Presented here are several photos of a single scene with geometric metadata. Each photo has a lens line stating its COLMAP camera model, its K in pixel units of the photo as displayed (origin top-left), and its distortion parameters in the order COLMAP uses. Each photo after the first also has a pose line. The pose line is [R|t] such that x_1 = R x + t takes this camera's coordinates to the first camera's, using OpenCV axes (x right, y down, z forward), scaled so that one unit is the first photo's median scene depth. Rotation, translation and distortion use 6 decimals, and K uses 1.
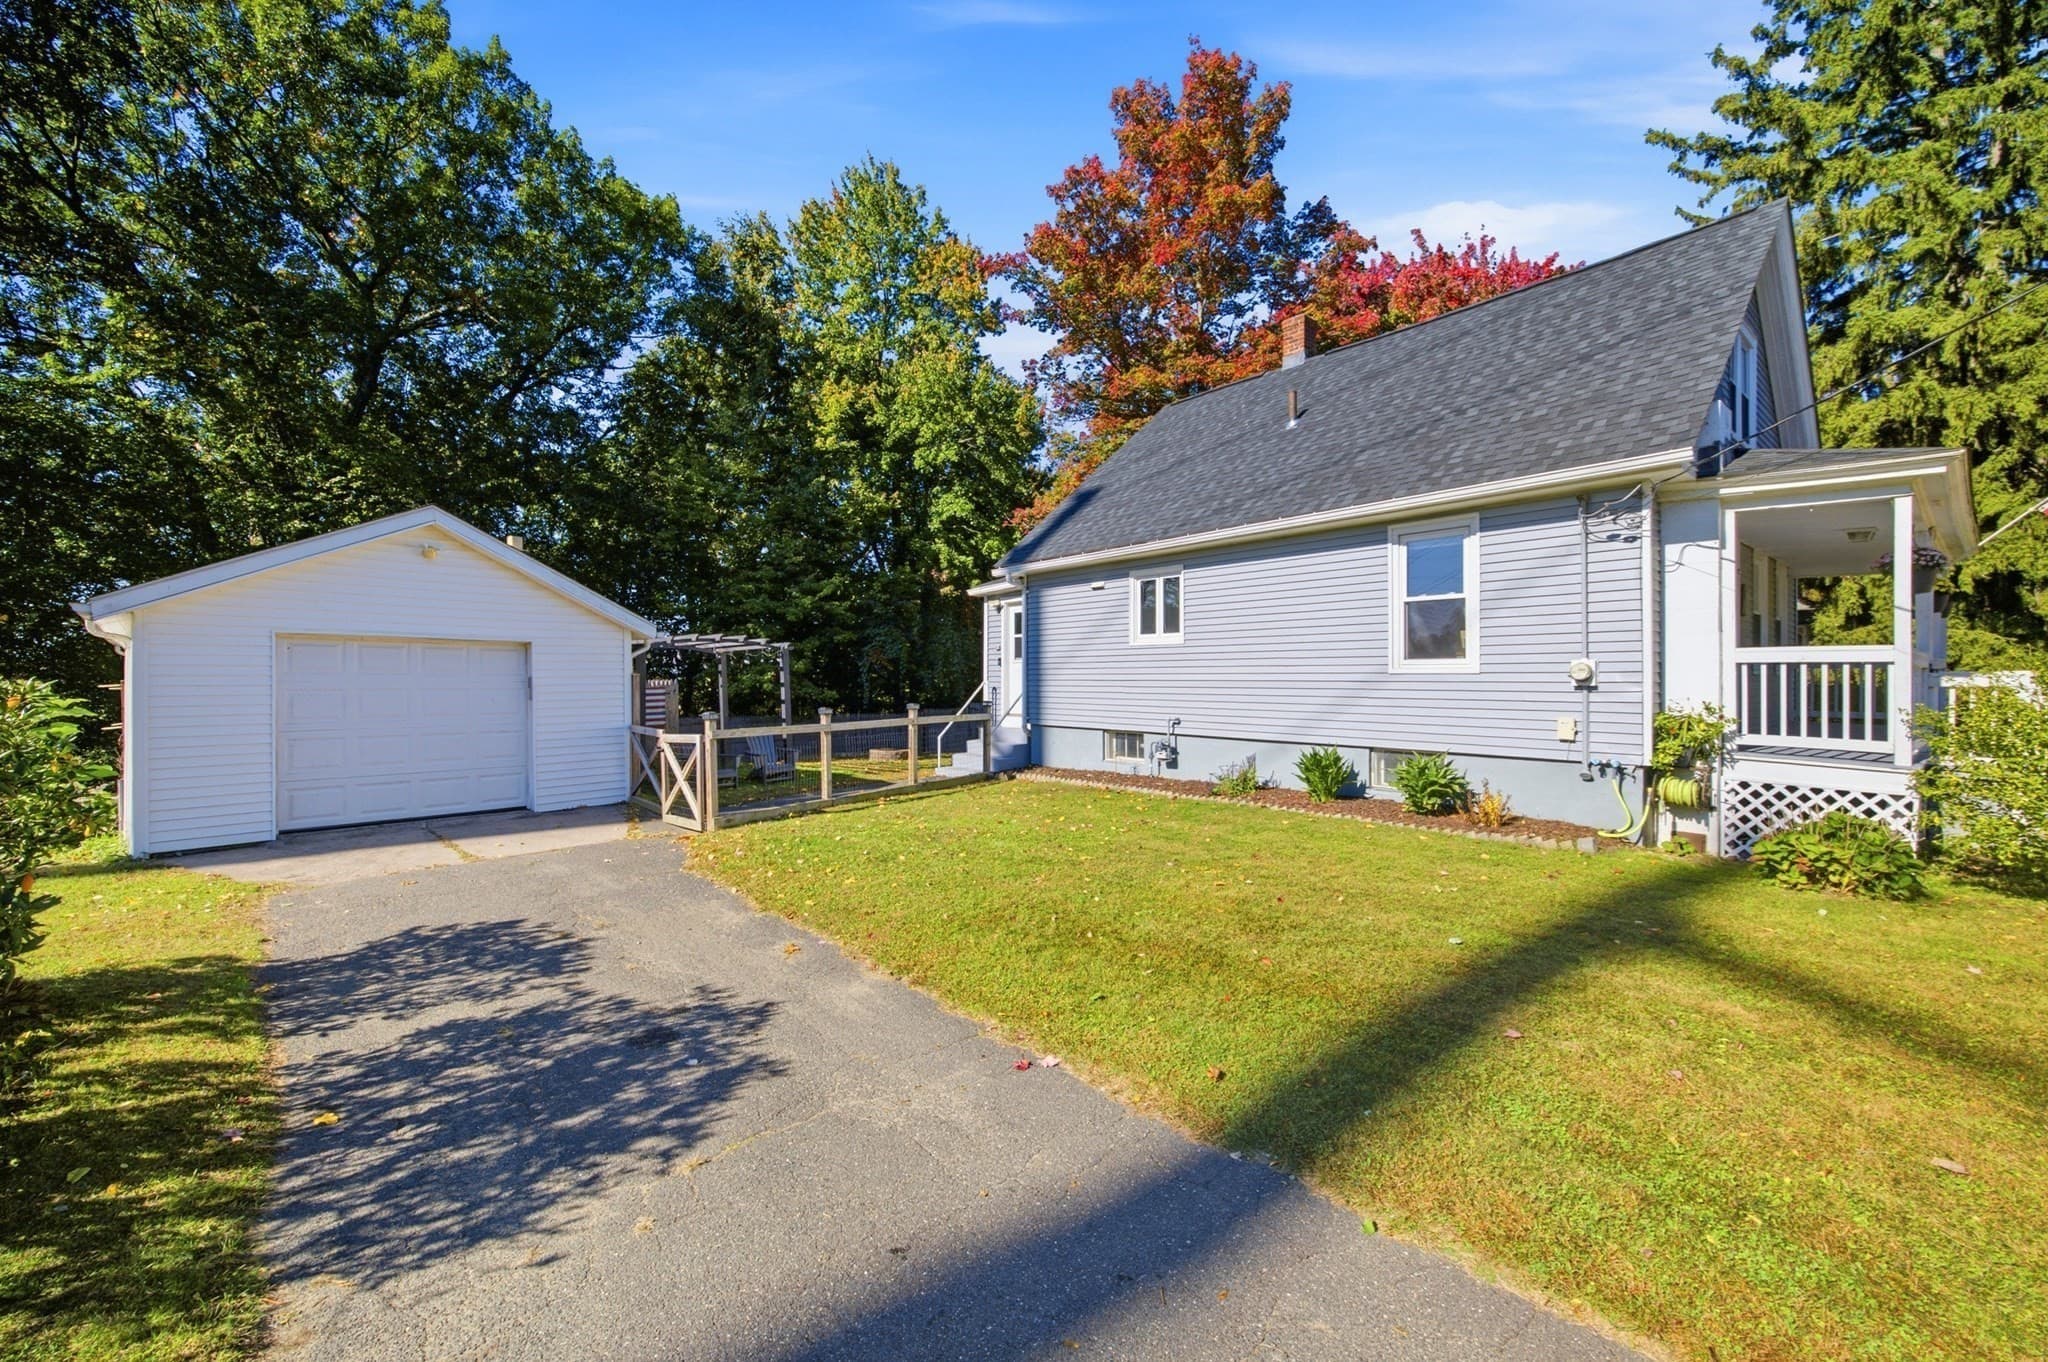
lens RADIAL K [[813.9, 0, 1032.2], [0, 813.9, 675.9], [0, 0, 1]] dist [-0.018757, 0.004289]
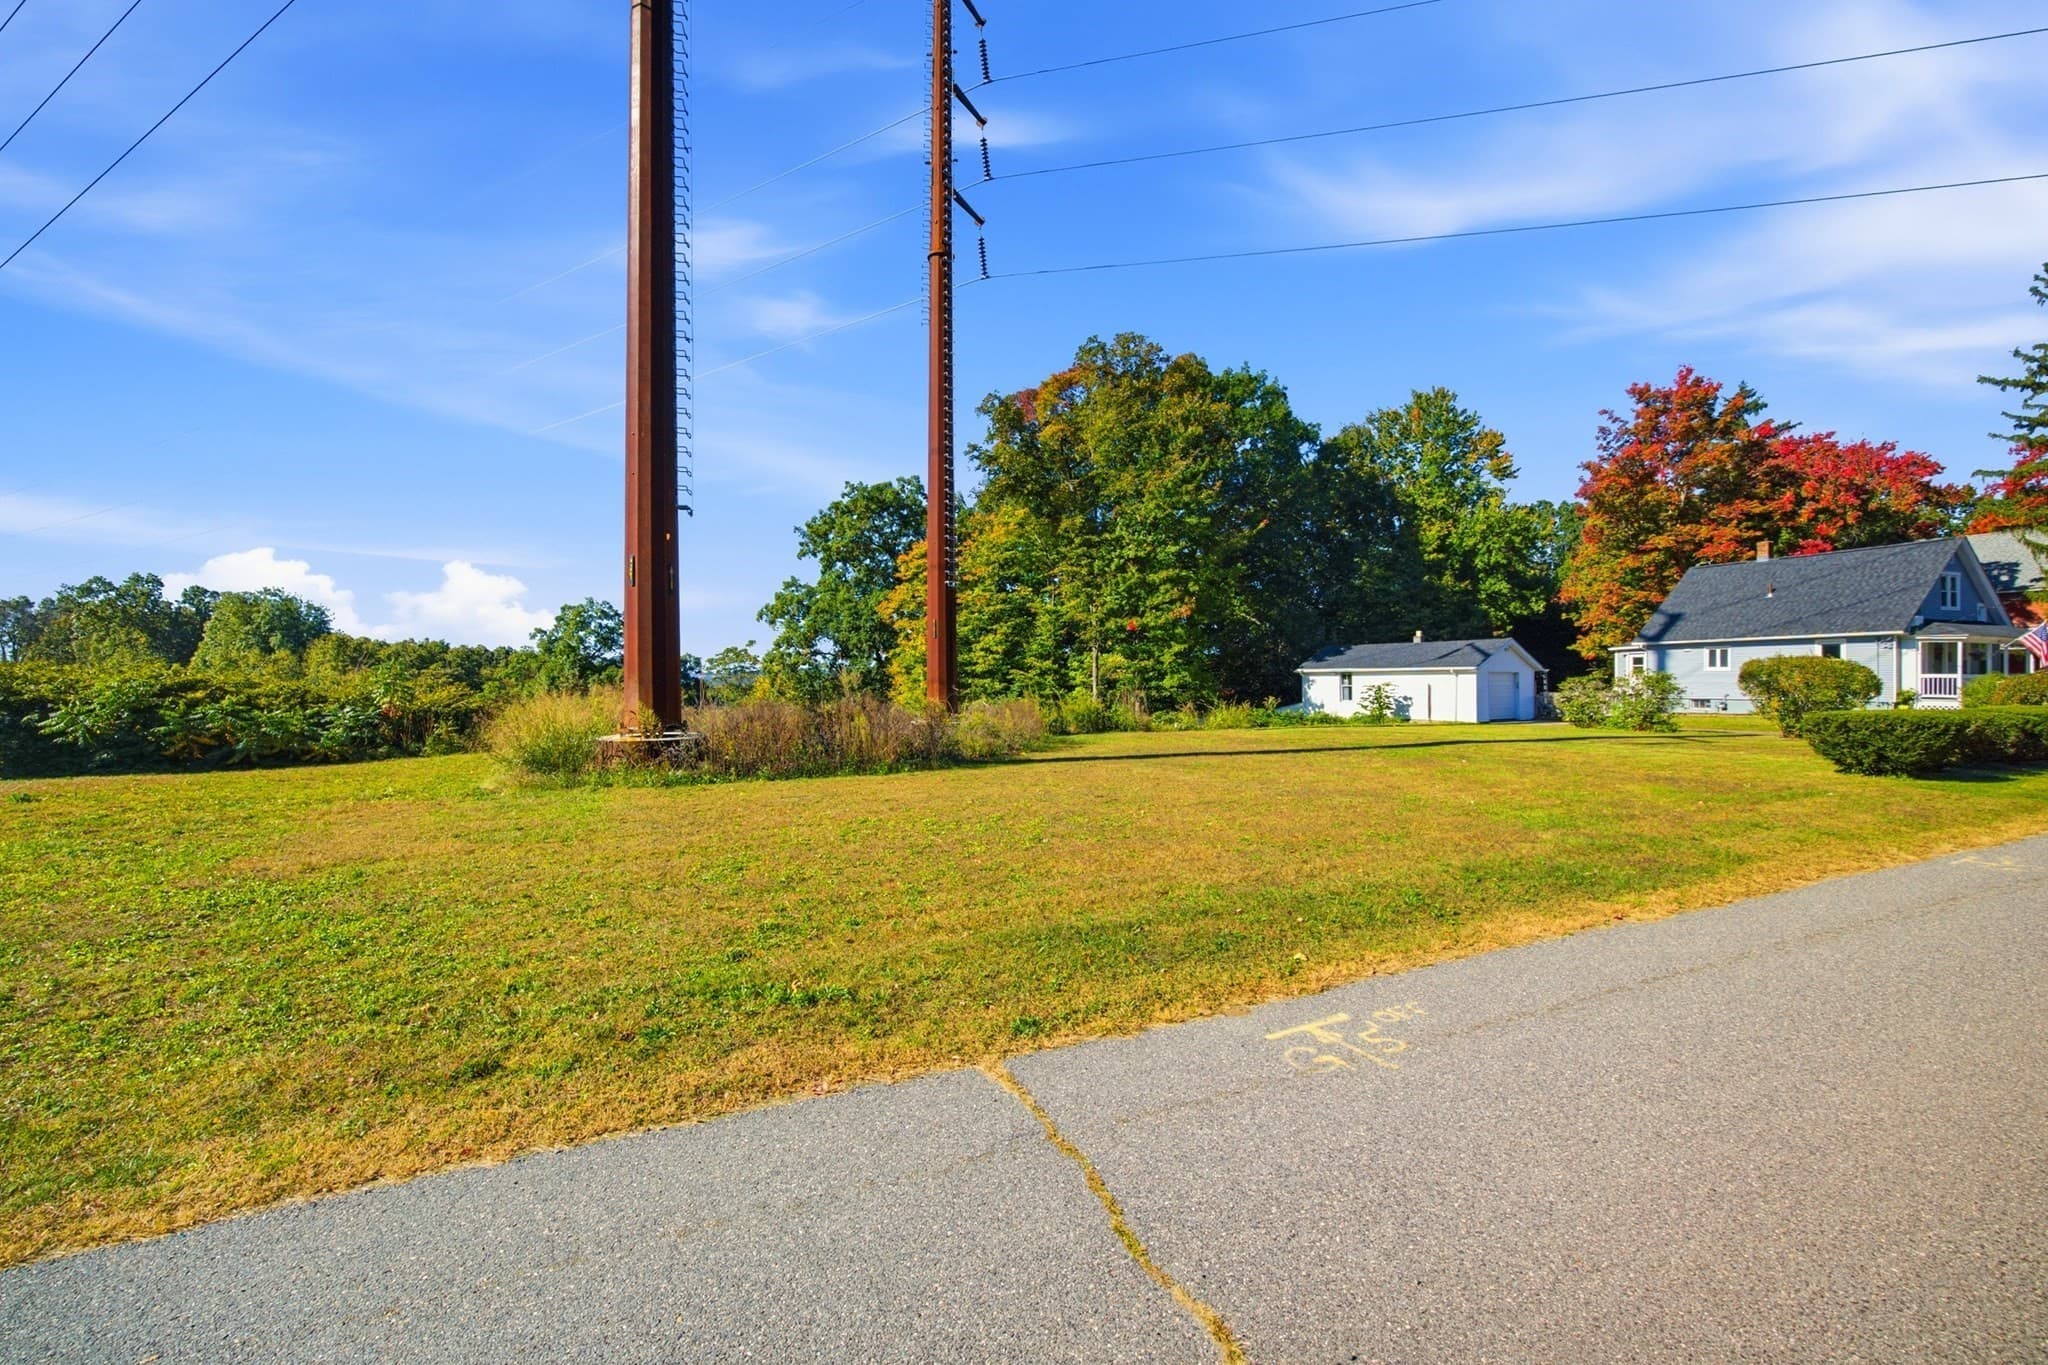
lens RADIAL K [[813.9, 0, 1032.3], [0, 813.9, 681.9], [0, 0, 1]] dist [-0.018757, 0.004289]
pose [[0.948820, -0.005666, -0.315768, -0.891439], [0.007028, 0.999970, 0.003176, -0.016630], [0.315741, -0.005233, 0.948831, -1.787004]]
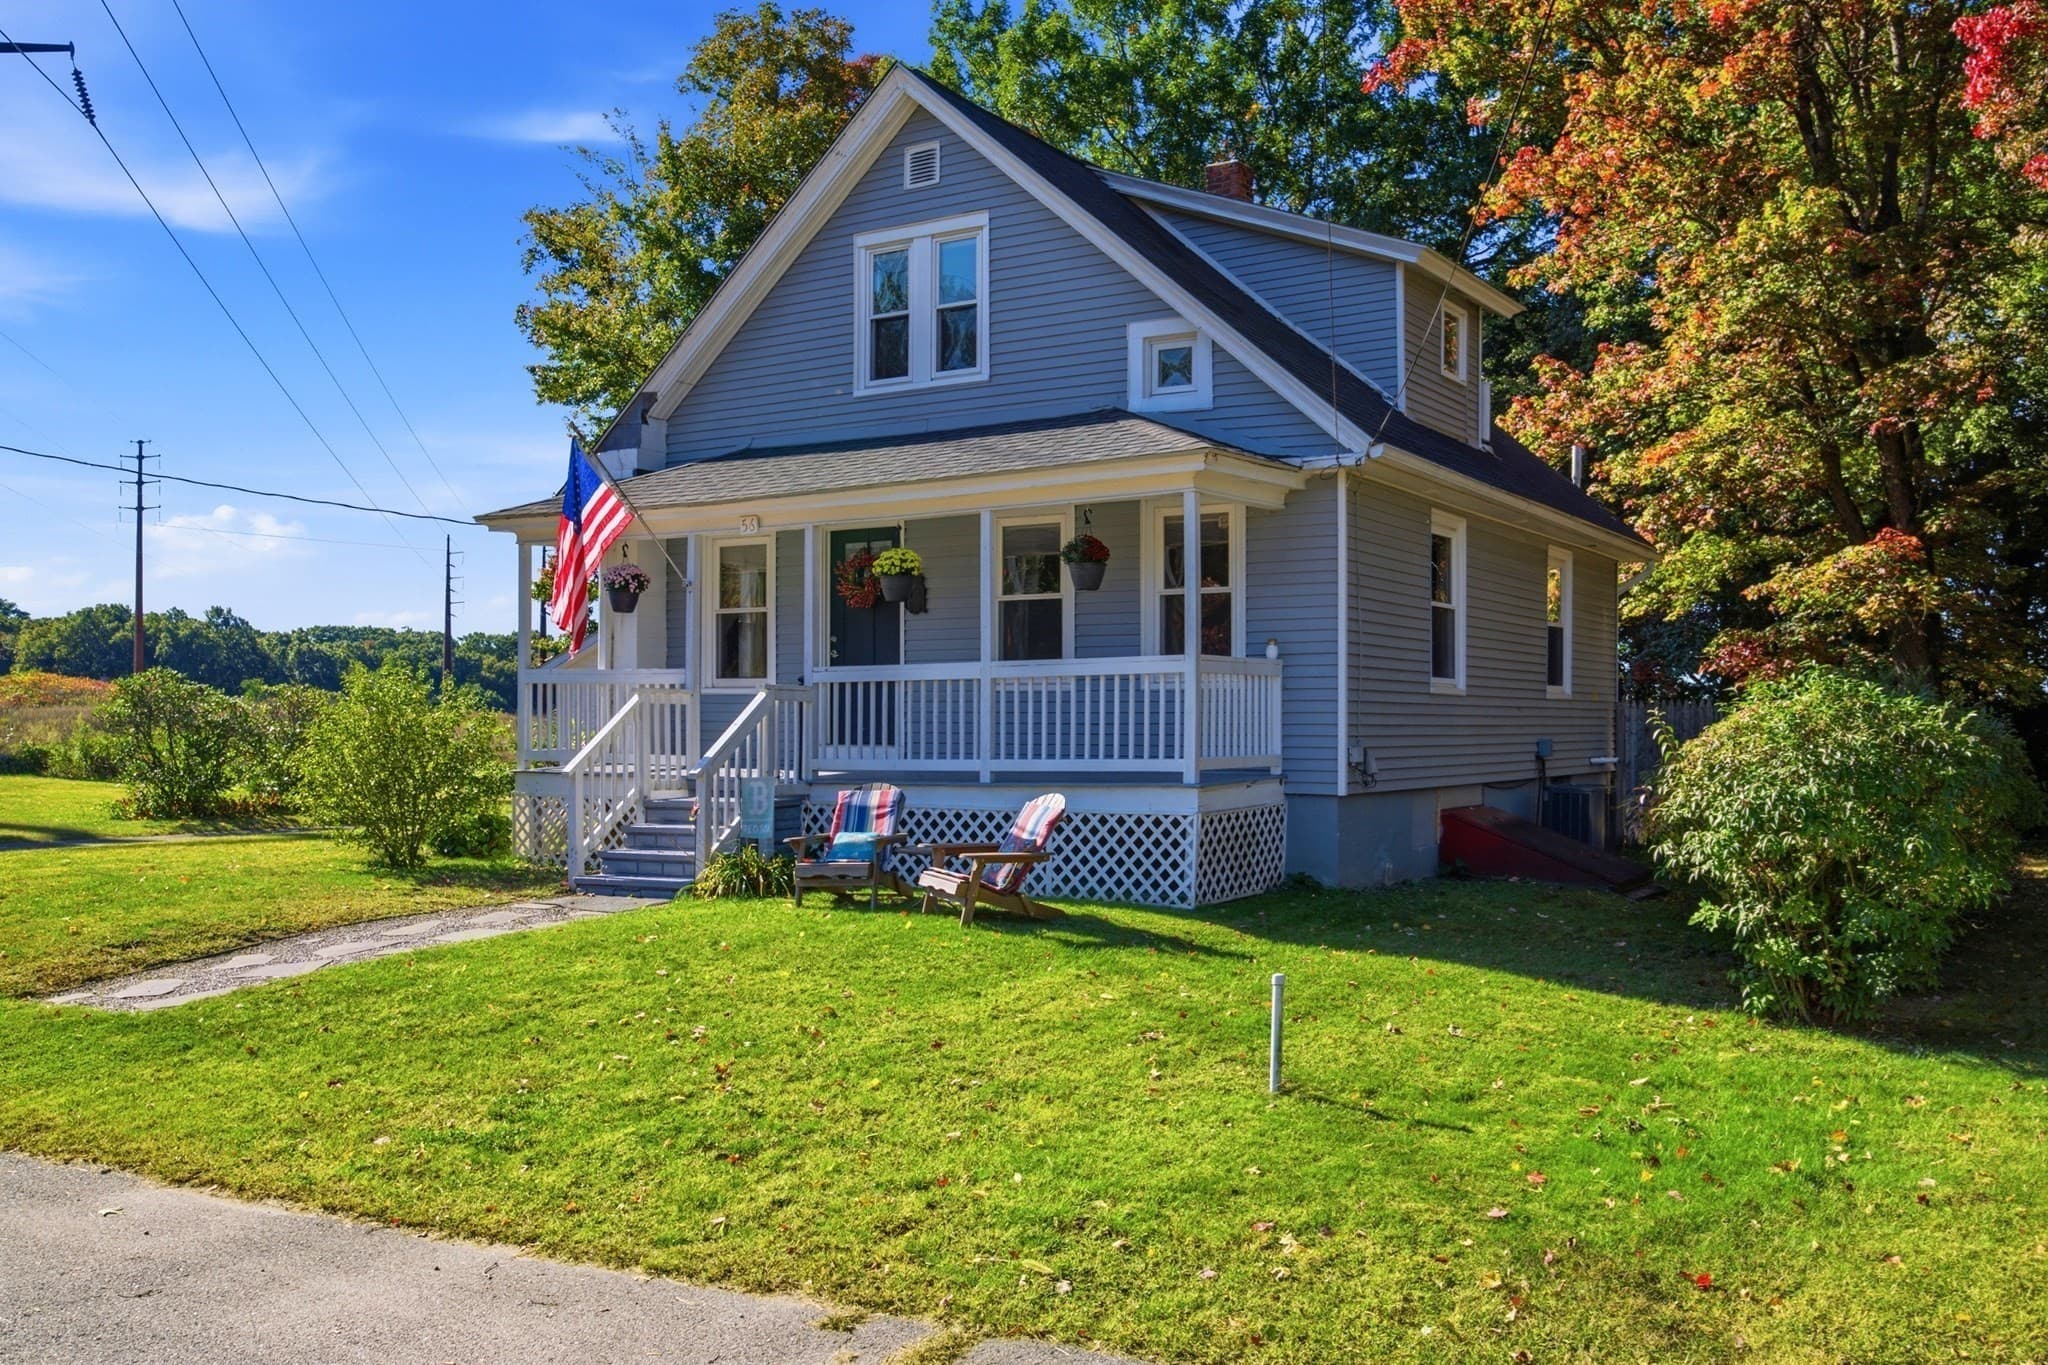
lens RADIAL K [[1728.5, 0, 1027.5], [0, 1728.5, 685.7], [0, 0, 1]] dist [-0.019964, -0.002883]
pose [[0.320137, -0.014886, -0.947254, 1.352149], [0.008570, 0.999881, -0.012817, 0.007948], [0.947332, -0.004015, 0.320227, 0.320549]]
